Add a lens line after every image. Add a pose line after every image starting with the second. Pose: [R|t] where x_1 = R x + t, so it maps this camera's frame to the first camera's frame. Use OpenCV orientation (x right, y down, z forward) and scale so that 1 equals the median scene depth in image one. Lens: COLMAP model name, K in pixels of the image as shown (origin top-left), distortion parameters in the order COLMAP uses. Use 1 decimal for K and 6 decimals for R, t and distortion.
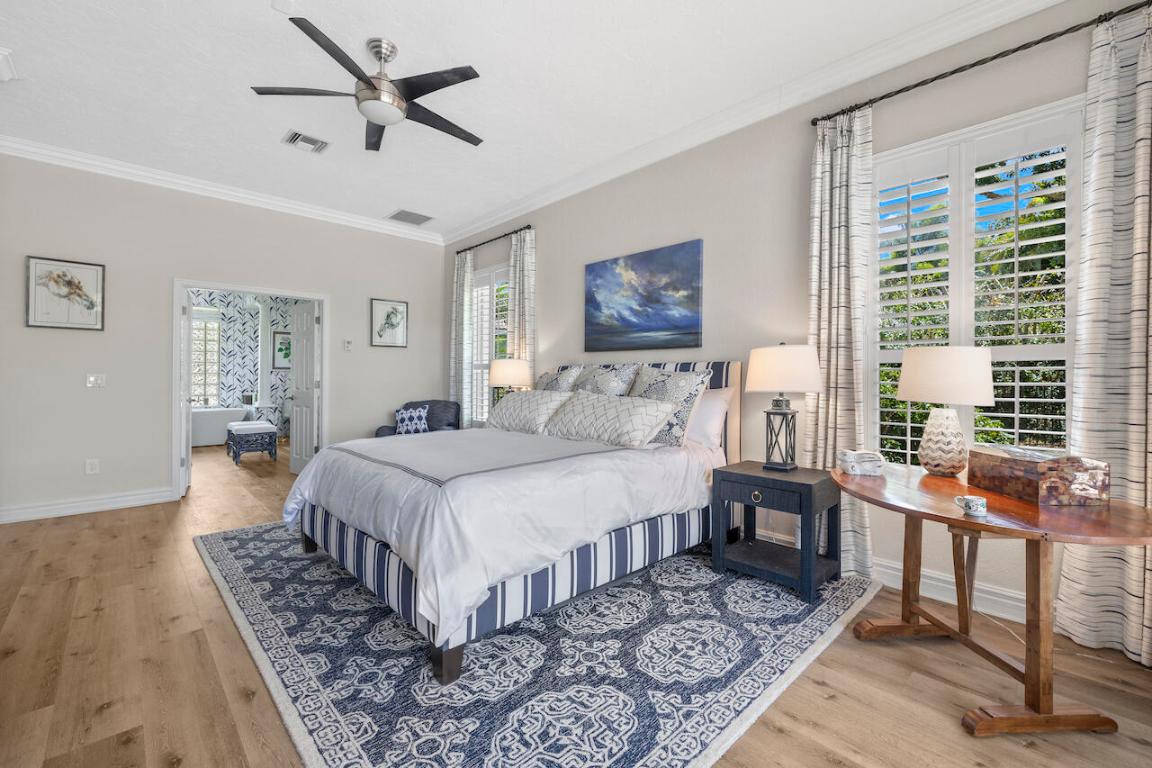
lens RADIAL K [[480.1, 0, 575.6], [0, 480.1, 373.5], [0, 0, 1]] dist [-0.001757, -0.000865]
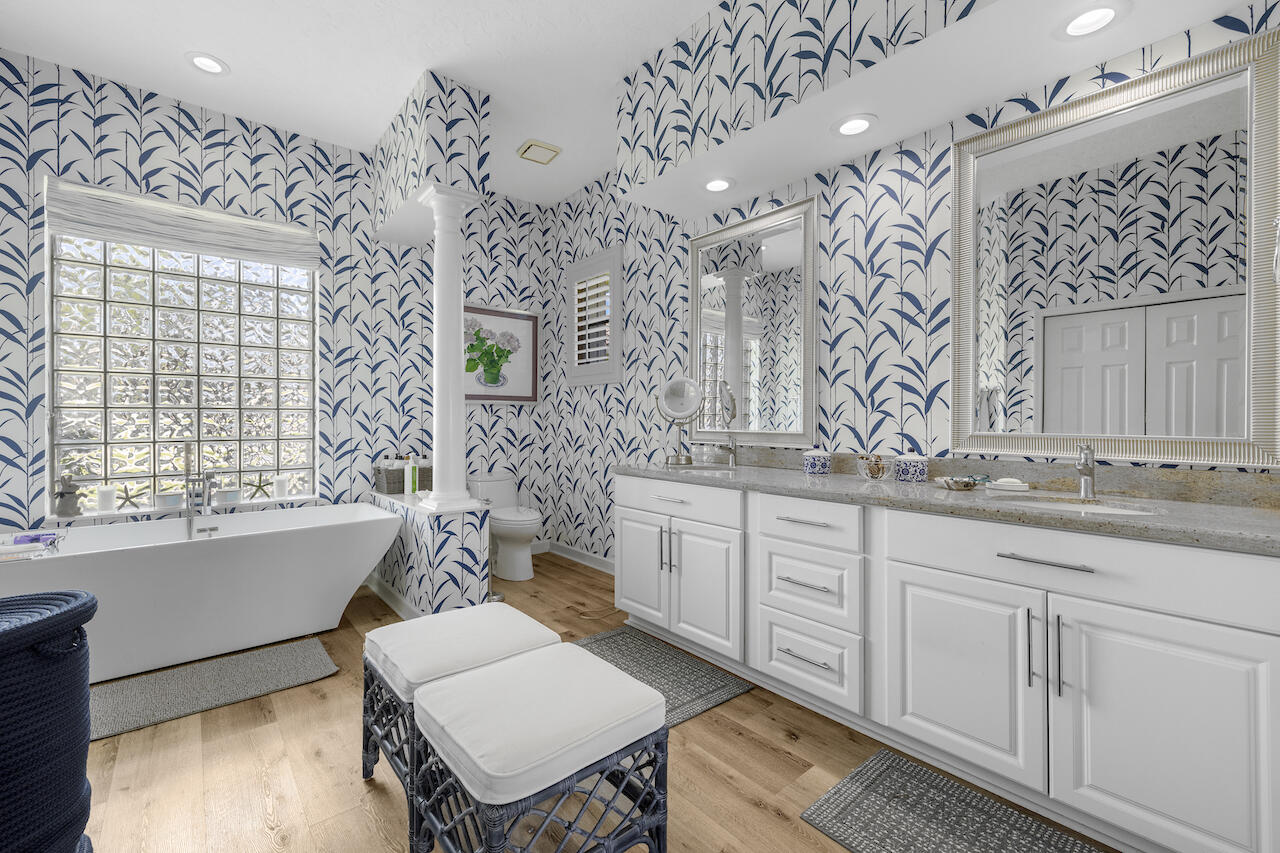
lens RADIAL K [[533.5, 0, 633.8], [0, 533.5, 420.9], [0, 0, 1]] dist [-0.001757, -0.000865]
pose [[0.998171, -0.001007, -0.060444, -0.470639], [0.001817, 0.999909, 0.013347, 0.003592], [0.060425, -0.013432, 0.998082, 0.602331]]
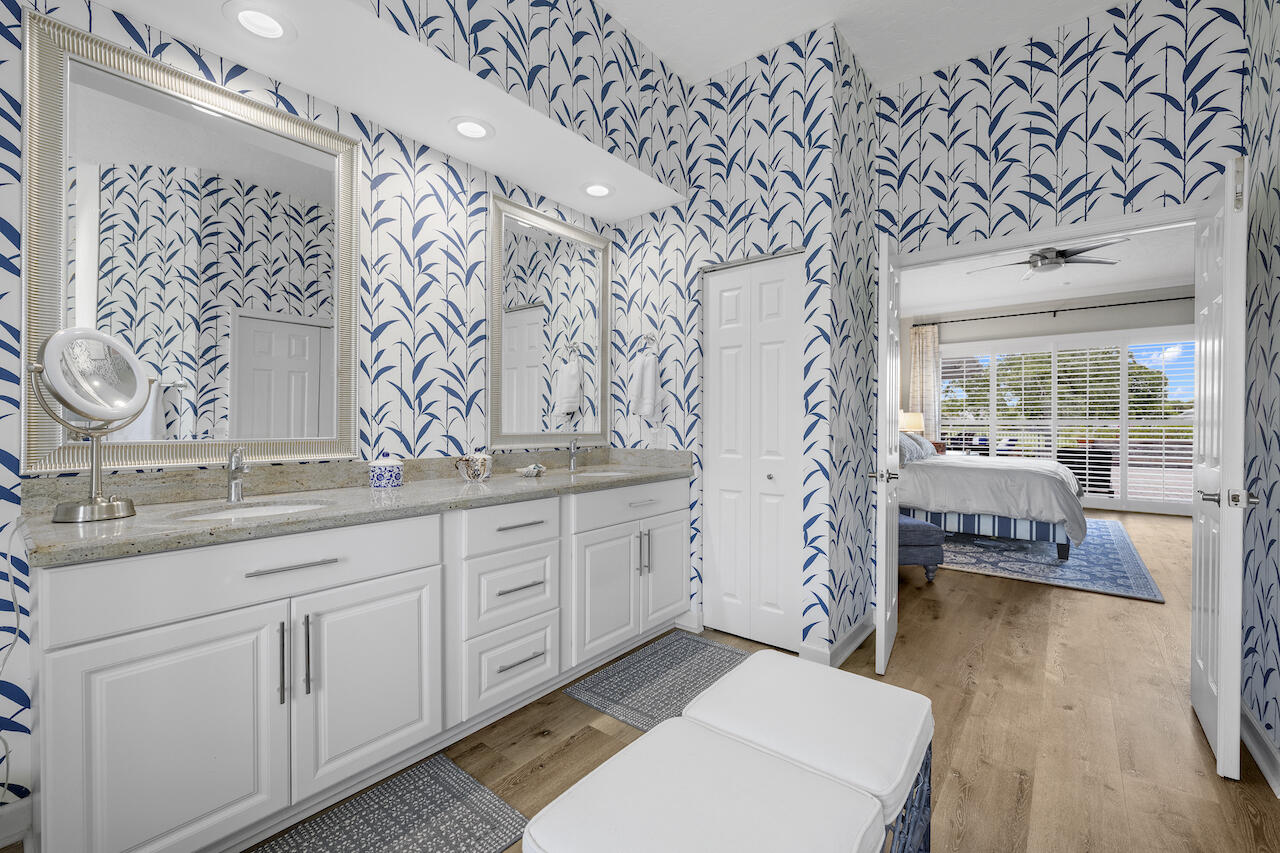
lens RADIAL K [[533.5, 0, 632.4], [0, 533.5, 427.2], [0, 0, 1]] dist [-0.001757, -0.000865]
pose [[-0.129342, -0.014355, 0.991496, -1.006048], [-0.015967, 0.999796, 0.012392, 0.006097], [-0.991471, -0.014229, -0.129545, 1.268939]]
